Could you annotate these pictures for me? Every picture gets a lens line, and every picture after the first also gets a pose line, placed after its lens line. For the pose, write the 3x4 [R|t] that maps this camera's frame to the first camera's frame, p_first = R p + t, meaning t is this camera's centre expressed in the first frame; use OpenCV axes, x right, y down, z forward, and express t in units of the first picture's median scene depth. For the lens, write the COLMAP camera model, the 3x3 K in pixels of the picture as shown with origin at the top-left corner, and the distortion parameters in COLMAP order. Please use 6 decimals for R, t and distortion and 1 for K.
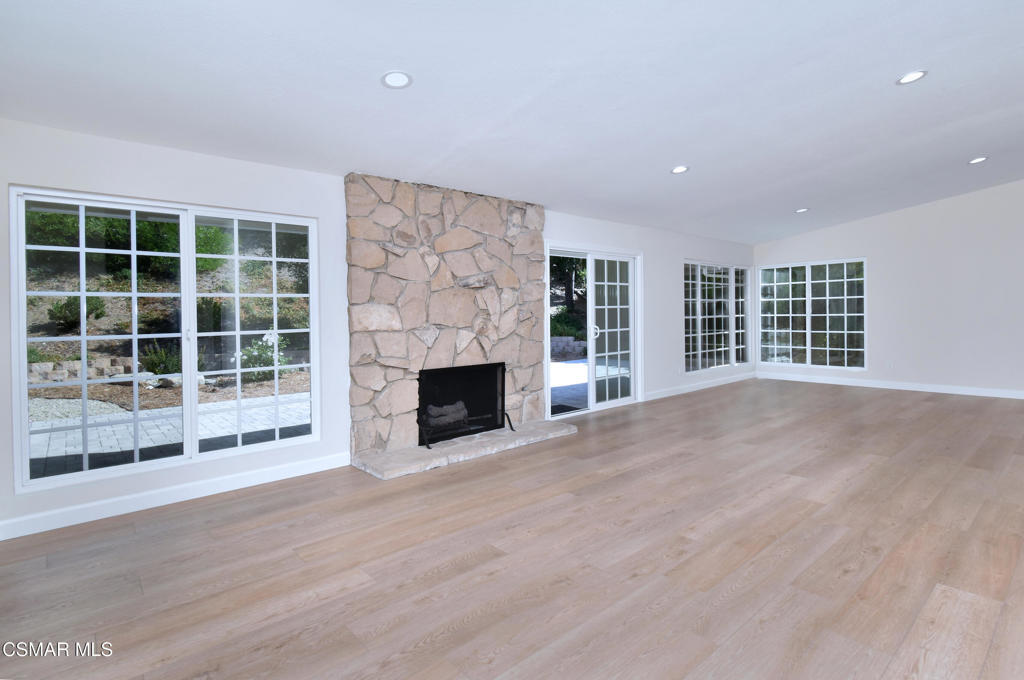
lens RADIAL K [[531.1, 0, 562.5], [0, 531.1, 320.0], [0, 0, 1]] dist [-0.000147, 0.000247]
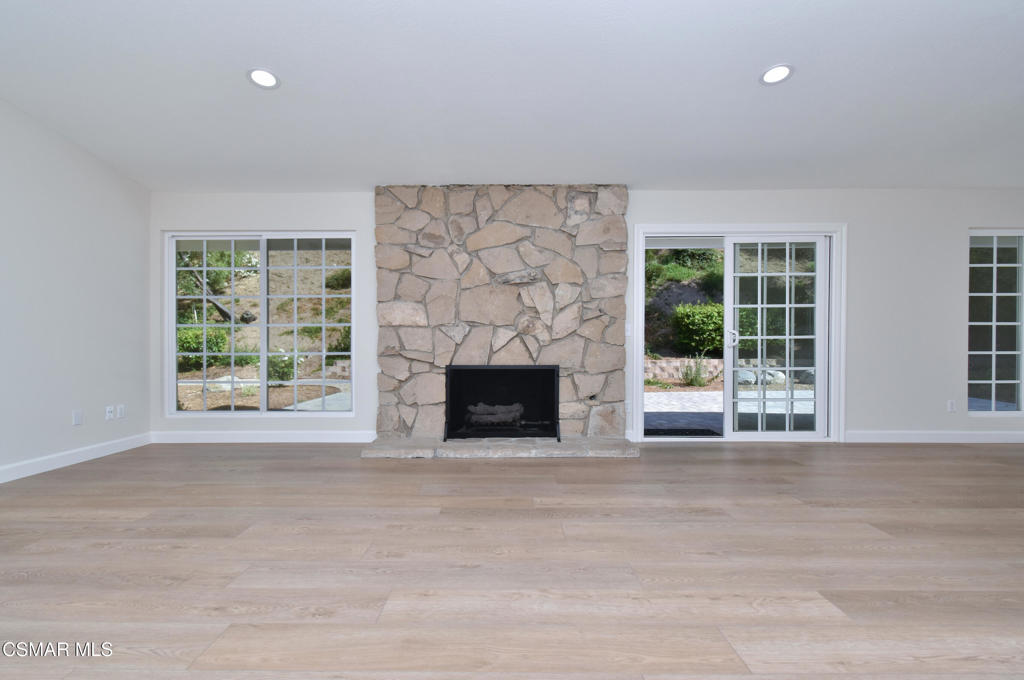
lens RADIAL K [[473.3, 0, 492.7], [0, 473.3, 346.8], [0, 0, 1]] dist [0.000482, -0.000699]
pose [[0.706914, 0.011027, -0.707213, 0.452308], [-0.011192, 0.999928, 0.004403, 0.054324], [0.707211, 0.004803, 0.706986, 0.412946]]
